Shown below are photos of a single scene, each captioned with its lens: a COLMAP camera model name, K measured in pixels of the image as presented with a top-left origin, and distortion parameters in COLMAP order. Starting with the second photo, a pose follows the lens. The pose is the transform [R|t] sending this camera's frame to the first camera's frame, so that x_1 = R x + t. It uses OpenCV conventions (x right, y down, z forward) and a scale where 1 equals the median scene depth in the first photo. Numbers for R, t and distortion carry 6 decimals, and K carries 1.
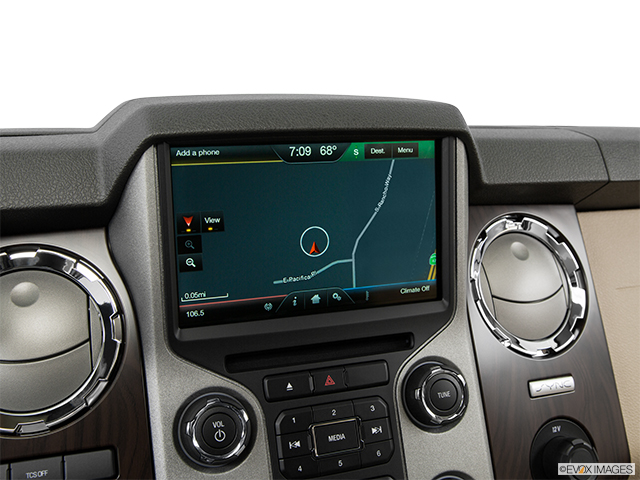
lens RADIAL K [[697.3, 0, 323.8], [0, 697.3, 236.4], [0, 0, 1]] dist [-0.007820, 0.000000]
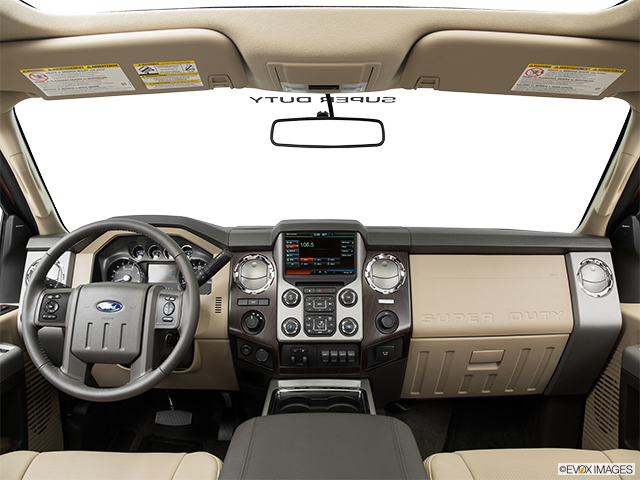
lens RADIAL K [[493.5, 0, 320.9], [0, 493.5, 244.6], [0, 0, 1]] dist [-0.127156, 0.070201]
pose [[0.939927, 0.039272, -0.339108, 0.986438], [-0.063737, 0.996082, -0.061308, 0.114499], [0.335372, 0.079239, 0.938747, -1.742017]]
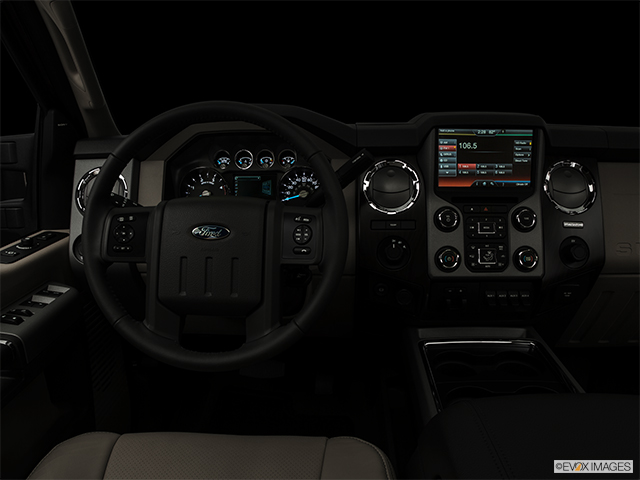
lens RADIAL K [[493.5, 0, 314.9], [0, 493.5, 238.4], [0, 0, 1]] dist [-0.127156, 0.070201]
pose [[0.924094, 0.087646, -0.371978, 0.116981], [-0.062696, 0.994927, 0.078670, 0.213009], [0.376986, -0.049377, 0.924902, -1.200022]]
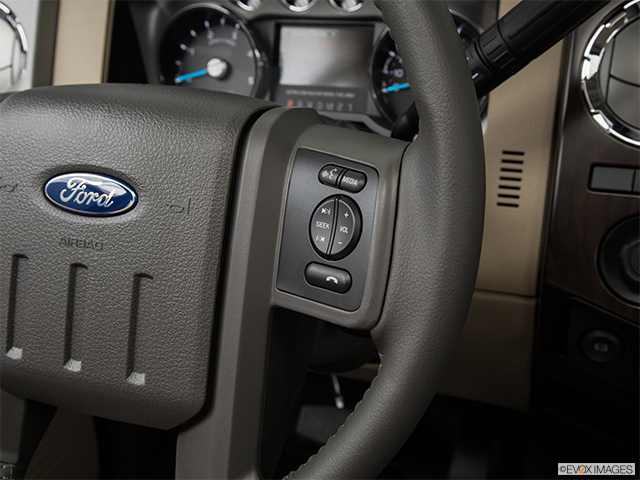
lens RADIAL K [[735.1, 0, 322.7], [0, 735.1, 242.3], [0, 0, 1]] dist [-0.014077, 0.000000]
pose [[0.778095, 0.232613, -0.583489, -0.086098], [-0.093593, 0.961469, 0.258491, 0.148593], [0.621135, -0.146521, 0.769885, -0.303575]]
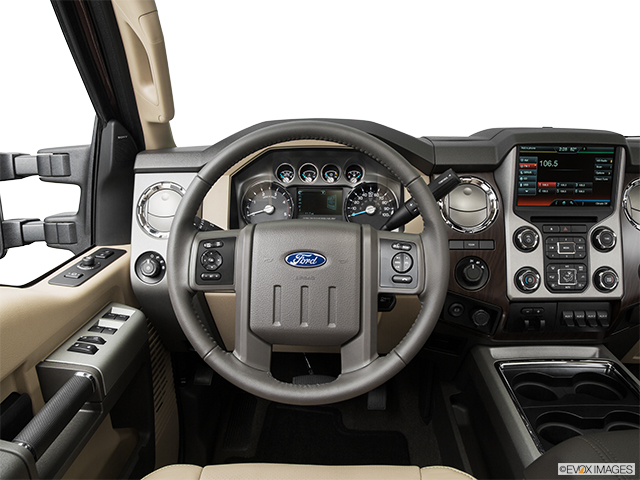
lens RADIAL K [[493.5, 0, 314.5], [0, 493.5, 244.9], [0, 0, 1]] dist [-0.127156, 0.070201]
pose [[0.924875, 0.097306, -0.367611, -0.220321], [-0.062702, 0.992498, 0.104960, 0.128712], [0.375066, -0.074025, 0.924038, -1.253156]]
